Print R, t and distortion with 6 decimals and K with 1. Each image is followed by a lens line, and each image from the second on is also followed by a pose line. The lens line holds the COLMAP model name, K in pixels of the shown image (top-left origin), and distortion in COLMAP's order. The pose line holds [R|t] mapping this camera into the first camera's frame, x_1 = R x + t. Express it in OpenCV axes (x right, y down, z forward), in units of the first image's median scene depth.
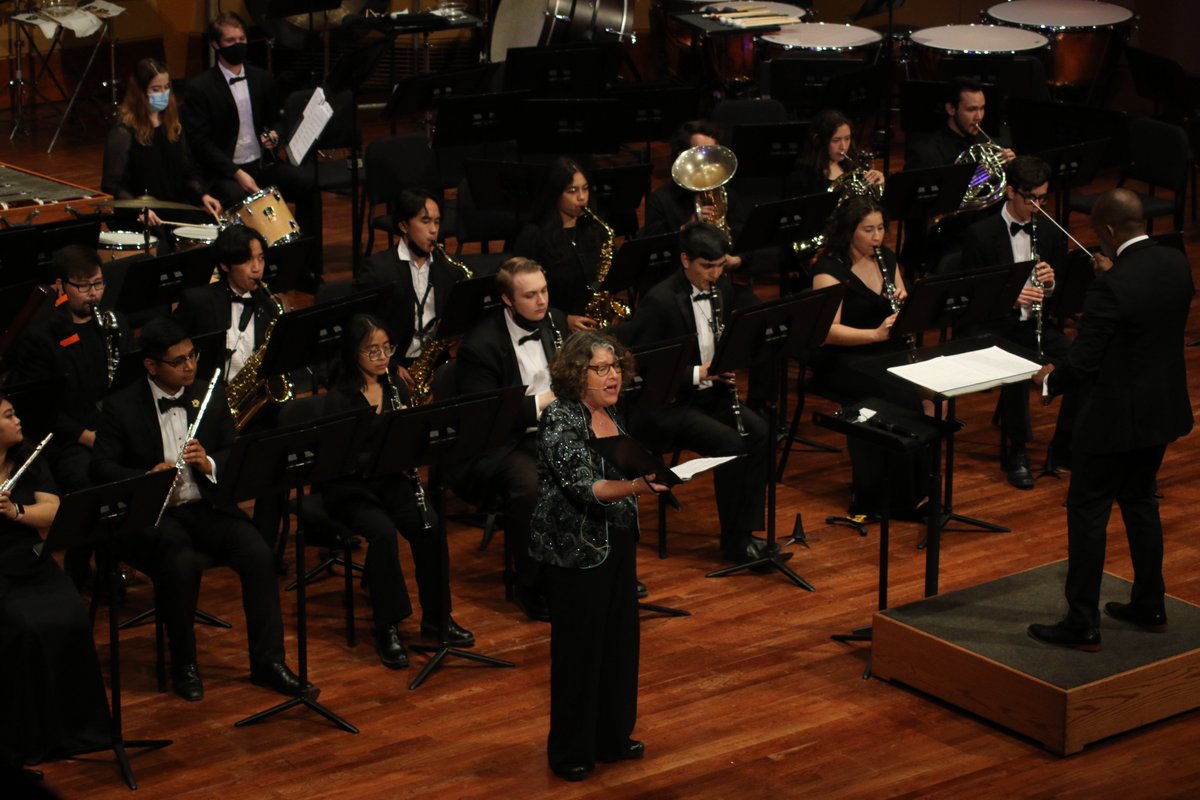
lens RADIAL K [[3893.3, 0, 600.0], [0, 3893.3, 400.0], [0, 0, 1]] dist [-0.315051, 2.630337]
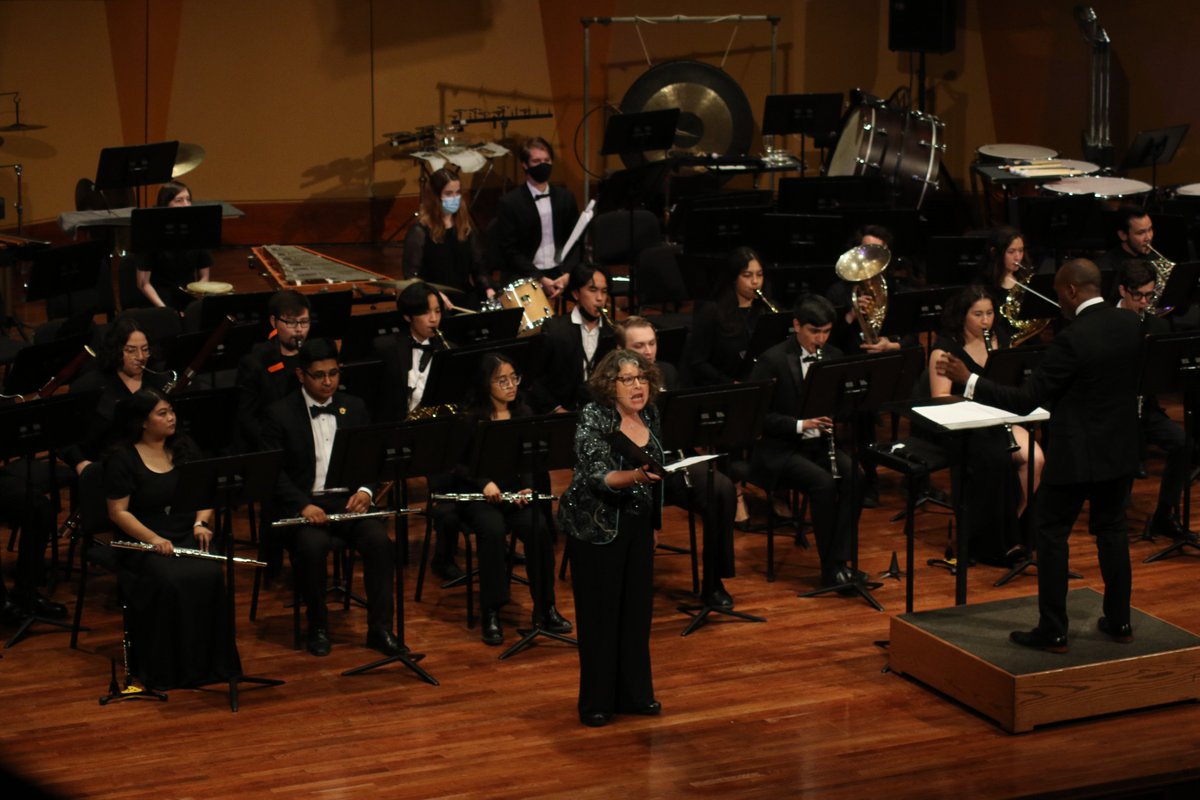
lens RADIAL K [[3893.3, 0, 600.0], [0, 3893.3, 400.0], [0, 0, 1]] dist [-0.315051, 2.630337]
pose [[0.977030, 0.038441, -0.209605, 0.211477], [-0.053352, 0.996395, -0.065952, 0.066879], [0.206315, 0.075620, 0.975559, -0.152900]]
